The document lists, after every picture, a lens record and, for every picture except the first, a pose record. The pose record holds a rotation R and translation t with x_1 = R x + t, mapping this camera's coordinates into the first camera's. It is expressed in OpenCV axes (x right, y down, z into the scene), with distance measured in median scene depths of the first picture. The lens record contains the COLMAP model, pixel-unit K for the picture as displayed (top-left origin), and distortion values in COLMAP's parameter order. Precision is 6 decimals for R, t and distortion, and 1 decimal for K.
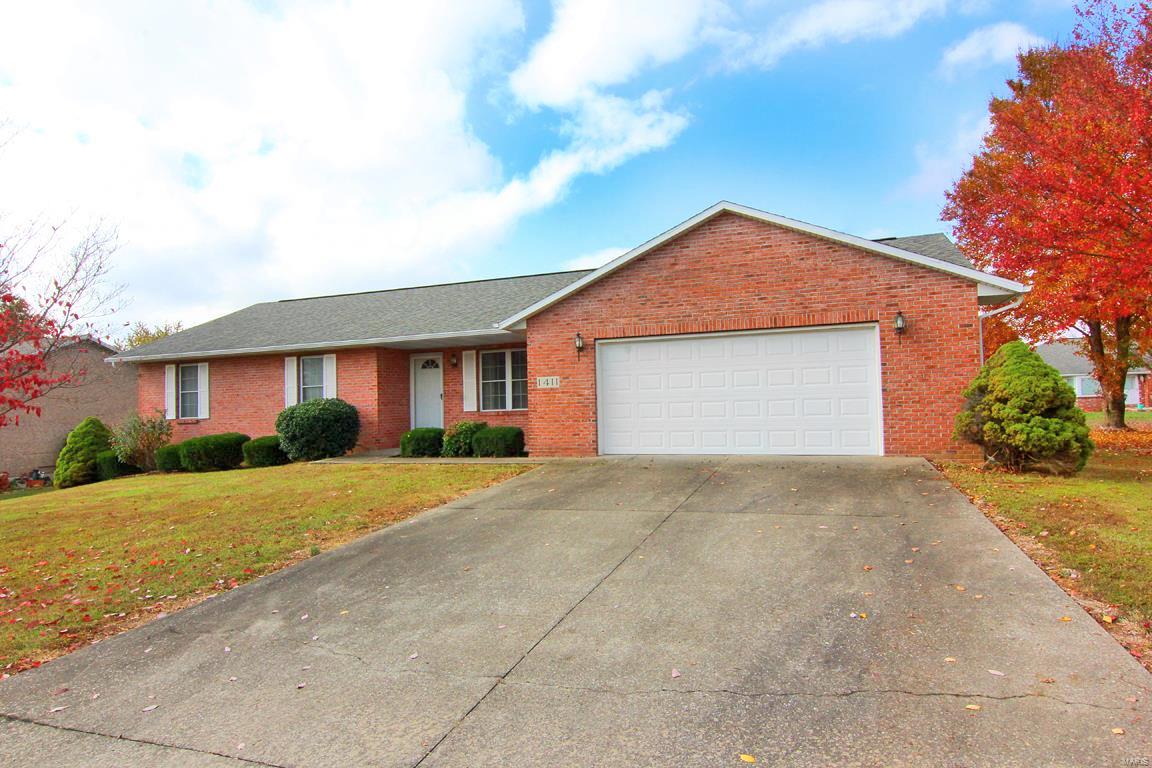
lens RADIAL K [[713.9, 0, 577.9], [0, 713.9, 379.9], [0, 0, 1]] dist [-0.000586, -0.000046]
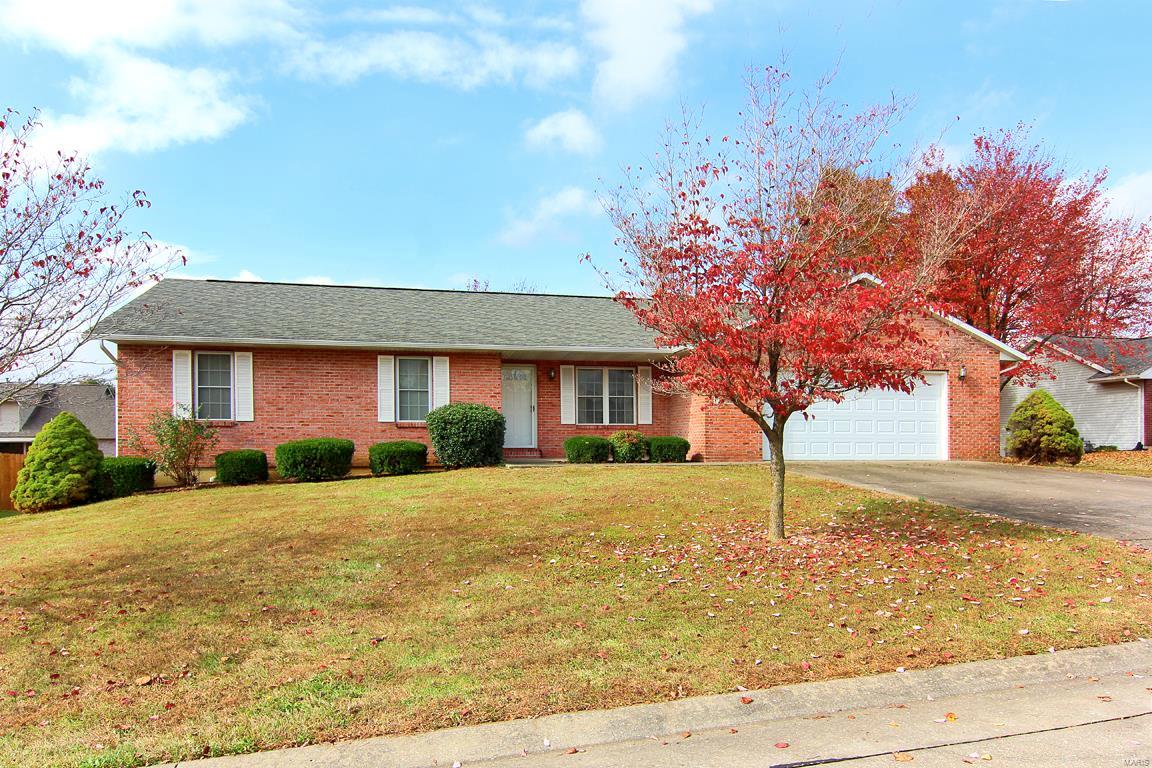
lens RADIAL K [[787.8, 0, 578.6], [0, 787.8, 388.4], [0, 0, 1]] dist [-0.002309, -0.000848]
pose [[0.824320, 0.068341, 0.561985, -0.773238], [-0.042337, 0.997349, -0.059184, 0.058505], [-0.564540, 0.024994, 0.825028, 0.050570]]
